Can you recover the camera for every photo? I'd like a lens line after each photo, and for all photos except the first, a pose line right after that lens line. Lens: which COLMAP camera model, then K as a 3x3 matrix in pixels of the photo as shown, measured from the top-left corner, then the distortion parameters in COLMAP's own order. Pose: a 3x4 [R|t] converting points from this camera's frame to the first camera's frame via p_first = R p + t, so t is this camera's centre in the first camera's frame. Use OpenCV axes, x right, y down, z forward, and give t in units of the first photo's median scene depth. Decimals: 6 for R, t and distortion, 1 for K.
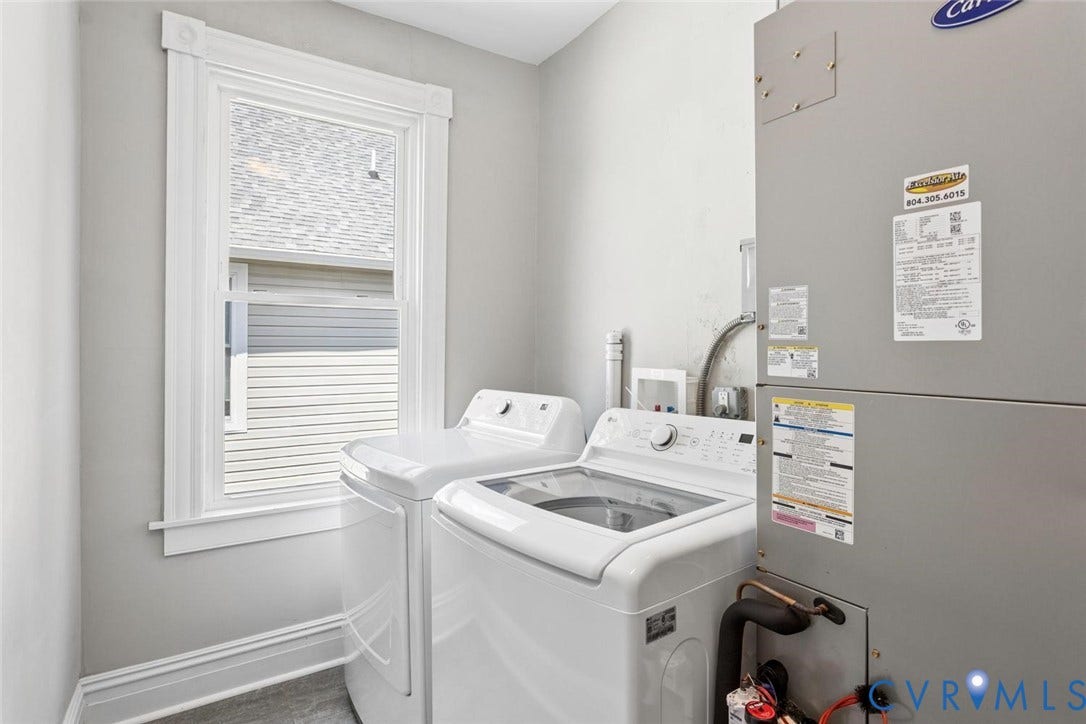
lens RADIAL K [[538.5, 0, 542.3], [0, 538.5, 348.2], [0, 0, 1]] dist [-0.001948, -0.000150]
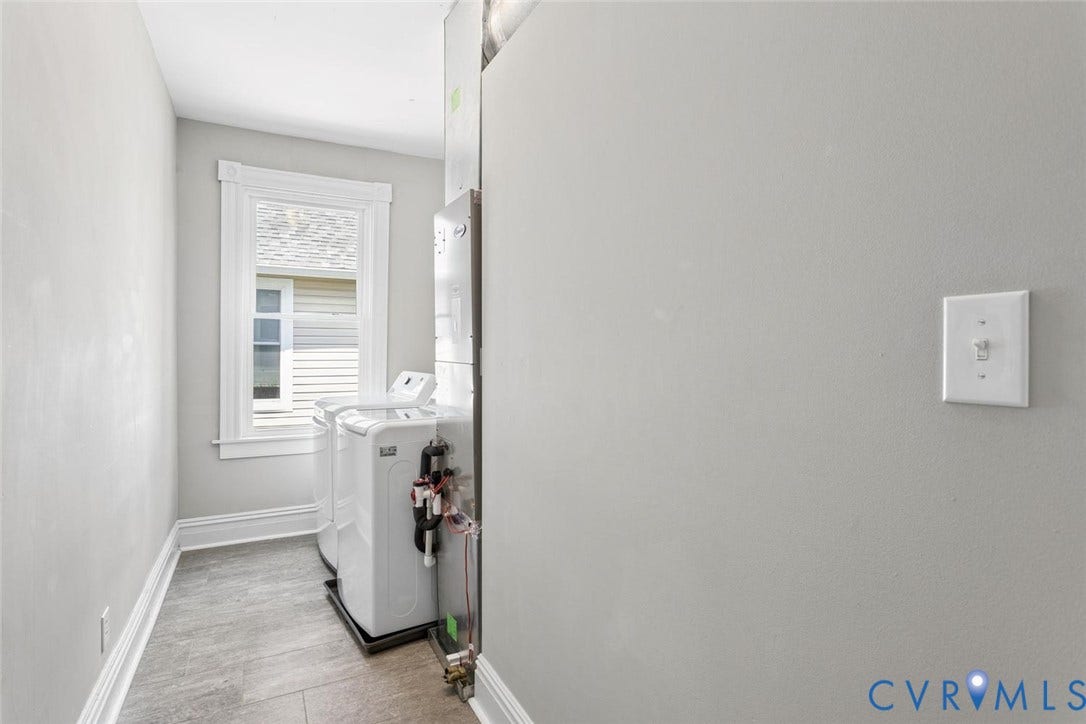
lens RADIAL K [[514.1, 0, 531.2], [0, 514.1, 350.8], [0, 0, 1]] dist [0.000677, 0.000652]
pose [[0.995551, 0.004773, -0.094099, 0.399535], [-0.003956, 0.999953, 0.008866, -0.000577], [0.094137, -0.008455, 0.995523, -0.496345]]
